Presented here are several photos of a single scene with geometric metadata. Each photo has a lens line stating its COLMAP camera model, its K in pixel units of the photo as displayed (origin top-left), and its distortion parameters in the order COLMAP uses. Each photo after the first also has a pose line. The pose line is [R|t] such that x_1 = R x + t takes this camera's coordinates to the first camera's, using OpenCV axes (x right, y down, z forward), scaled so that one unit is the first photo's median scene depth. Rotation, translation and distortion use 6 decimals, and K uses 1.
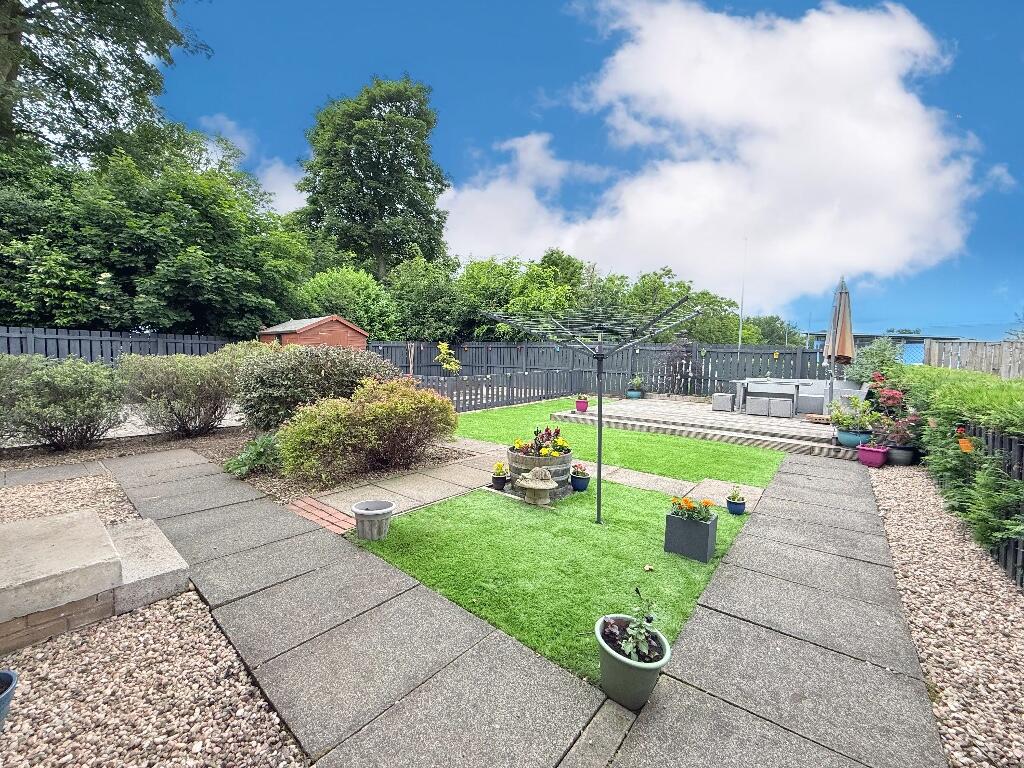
lens RADIAL K [[406.4, 0, 512.3], [0, 406.4, 382.9], [0, 0, 1]] dist [-0.004899, 0.001722]
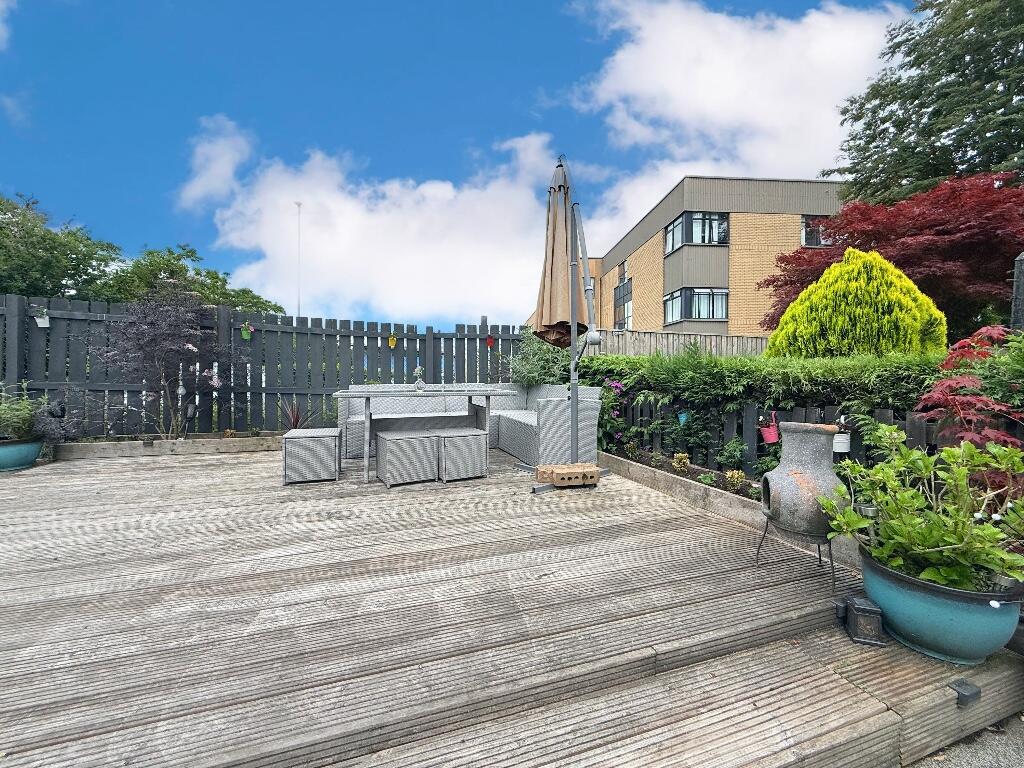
lens RADIAL K [[406.4, 0, 511.0], [0, 406.4, 382.2], [0, 0, 1]] dist [-0.004899, 0.001722]
pose [[0.527443, -0.024692, 0.849232, 0.176836], [0.052557, 0.998611, -0.003606, -0.003200], [-0.847963, 0.046535, 0.528008, 0.378916]]
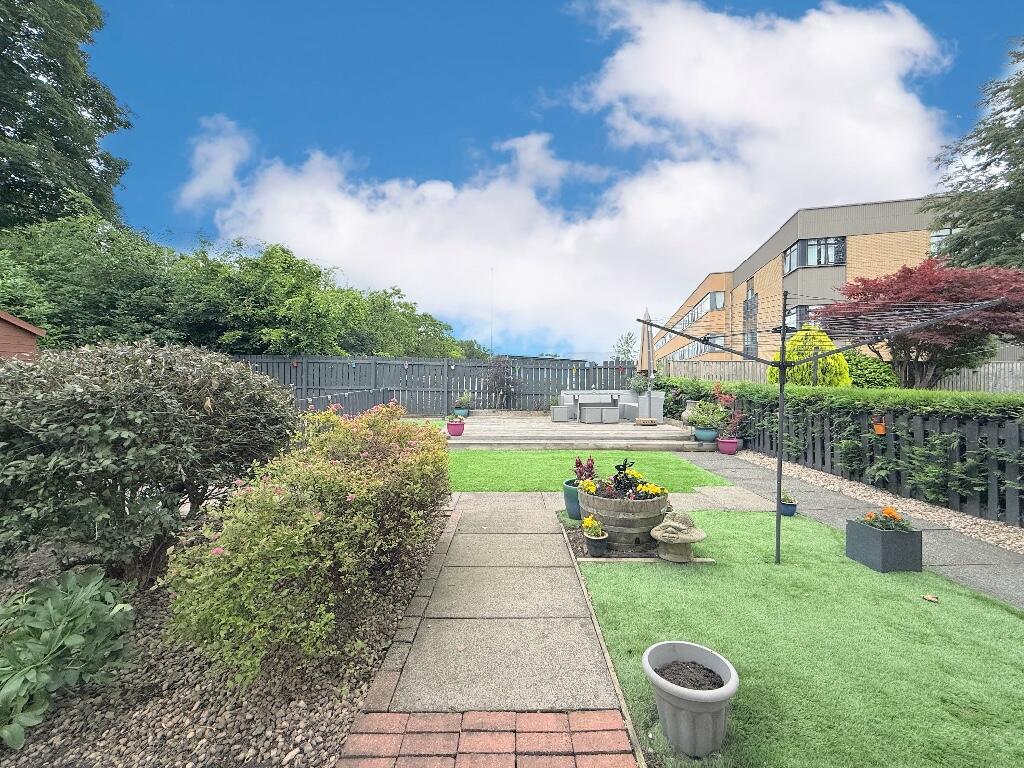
lens RADIAL K [[406.4, 0, 512.4], [0, 406.4, 383.1], [0, 0, 1]] dist [-0.004899, 0.001722]
pose [[0.772351, -0.019661, 0.634891, -0.150199], [0.048206, 0.998453, -0.027723, -0.005999], [-0.633364, 0.052018, 0.772104, 0.137366]]
